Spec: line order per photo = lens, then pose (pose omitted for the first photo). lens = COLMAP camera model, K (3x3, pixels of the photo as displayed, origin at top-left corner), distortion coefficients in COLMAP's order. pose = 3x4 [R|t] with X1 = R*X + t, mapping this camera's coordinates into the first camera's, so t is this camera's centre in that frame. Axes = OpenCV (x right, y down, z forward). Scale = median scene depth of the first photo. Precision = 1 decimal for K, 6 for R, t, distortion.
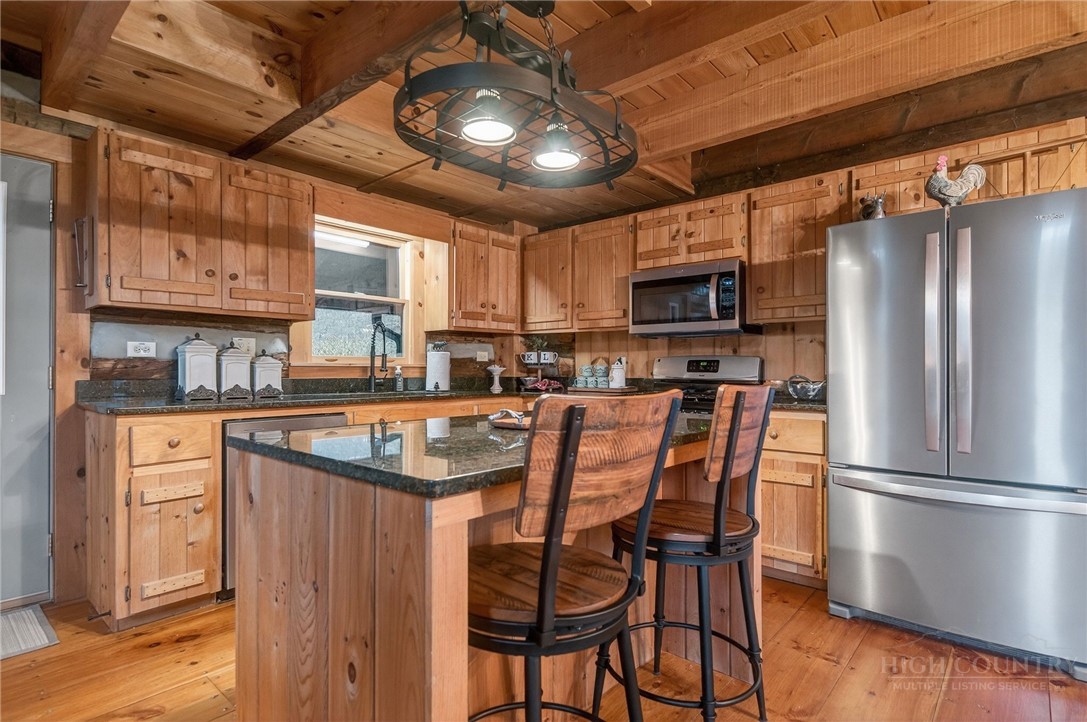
lens RADIAL K [[551.9, 0, 542.8], [0, 551.9, 365.0], [0, 0, 1]] dist [0.000440, 0.000013]
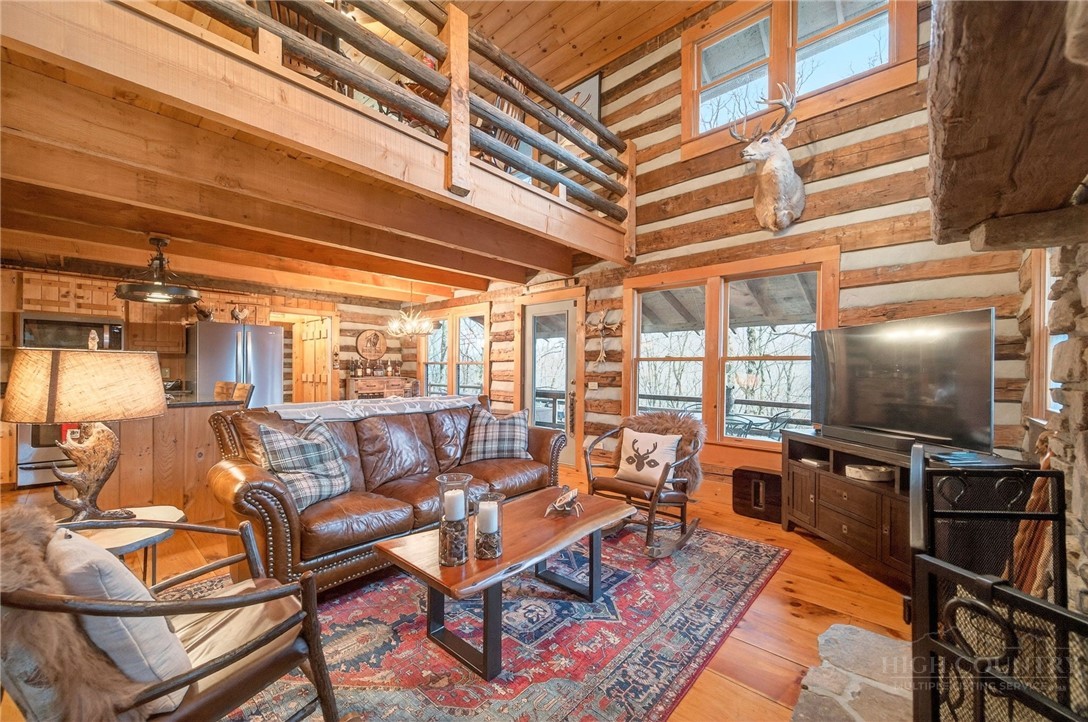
lens RADIAL K [[424.4, 0, 542.8], [0, 424.4, 368.5], [0, 0, 1]] dist [-0.000587, -0.000056]
pose [[0.010594, 0.007554, 0.999915, -1.019865], [-0.008819, 0.999933, -0.007460, -0.020096], [-0.999905, -0.008739, 0.010660, -0.437409]]
